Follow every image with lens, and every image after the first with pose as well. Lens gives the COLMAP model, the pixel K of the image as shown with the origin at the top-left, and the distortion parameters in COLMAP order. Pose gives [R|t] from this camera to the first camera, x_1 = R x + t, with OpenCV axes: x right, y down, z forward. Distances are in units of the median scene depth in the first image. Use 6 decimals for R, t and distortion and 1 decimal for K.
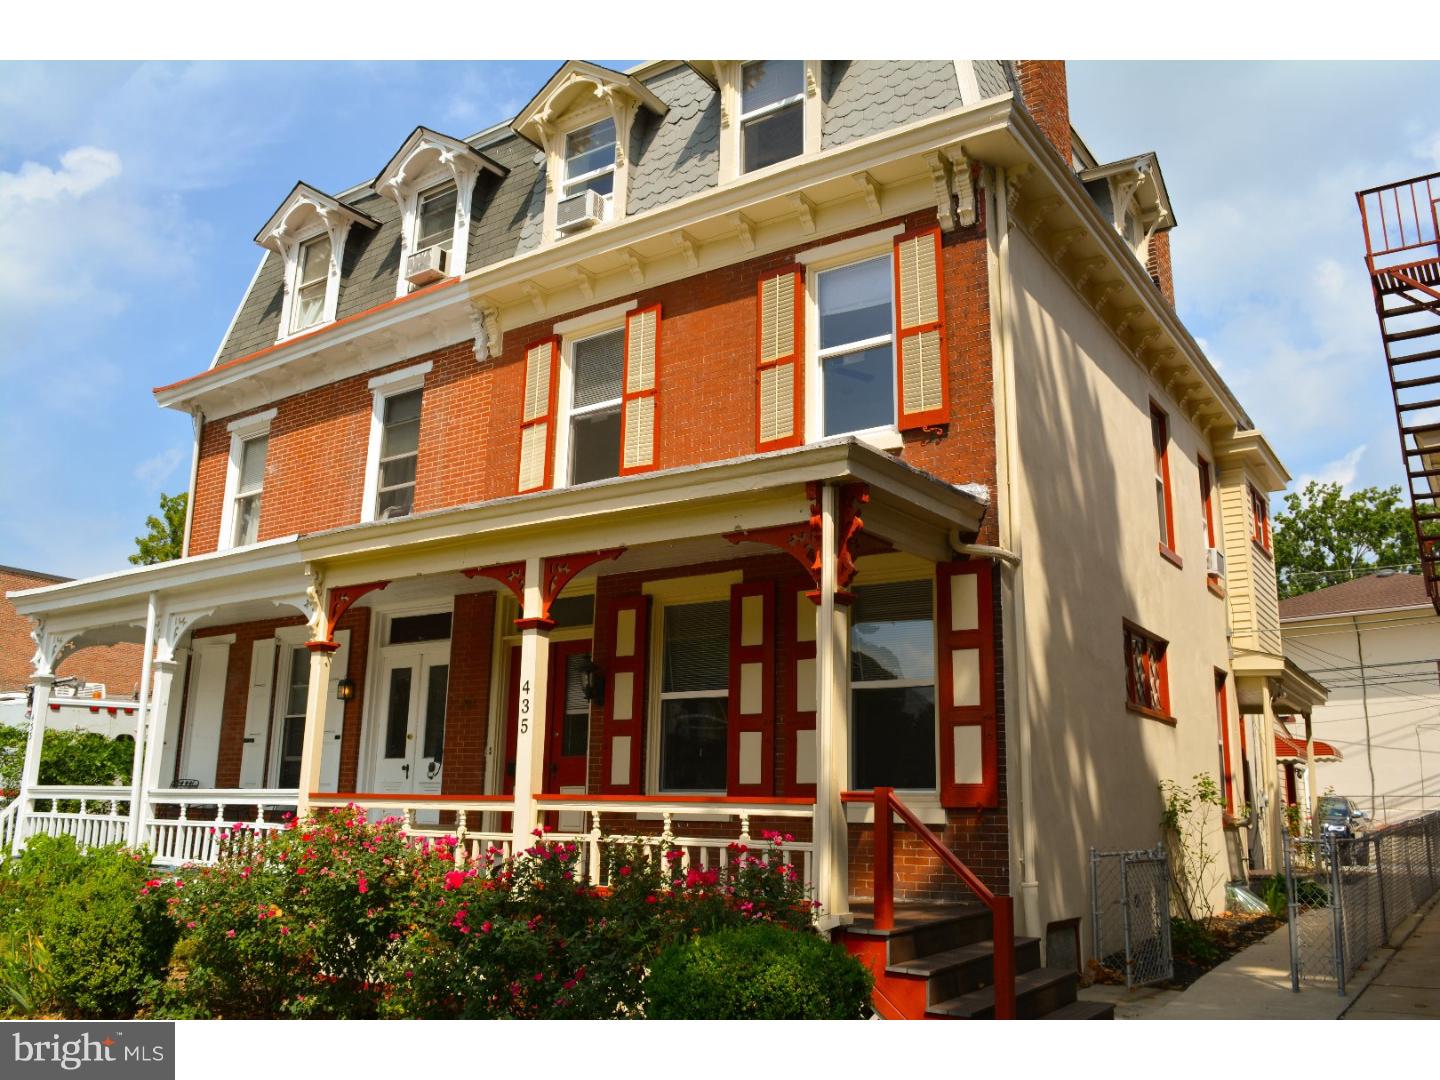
lens RADIAL K [[1185.9, 0, 720.0], [0, 1185.9, 540.0], [0, 0, 1]] dist [-0.065416, -0.001299]
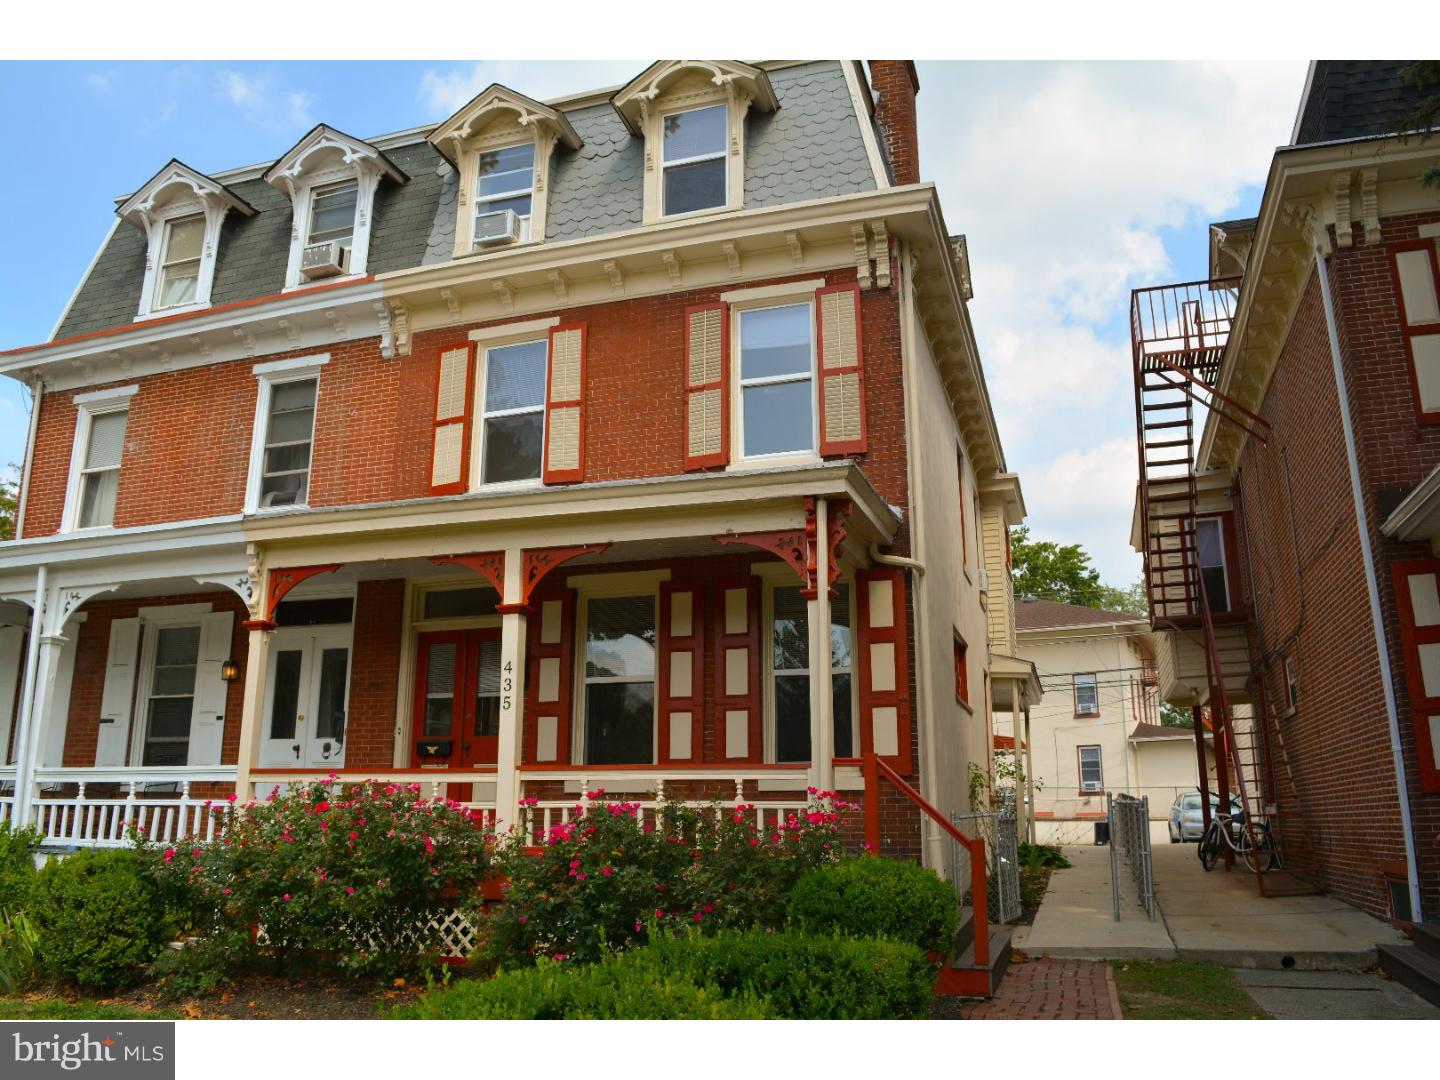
lens RADIAL K [[1123.3, 0, 720.0], [0, 1123.3, 540.0], [0, 0, 1]] dist [-0.062268, 0.000800]
pose [[0.959711, 0.051753, 0.276182, -0.193357], [-0.049114, 0.998657, -0.016469, 0.011139], [-0.276664, 0.002241, 0.960964, -0.029053]]
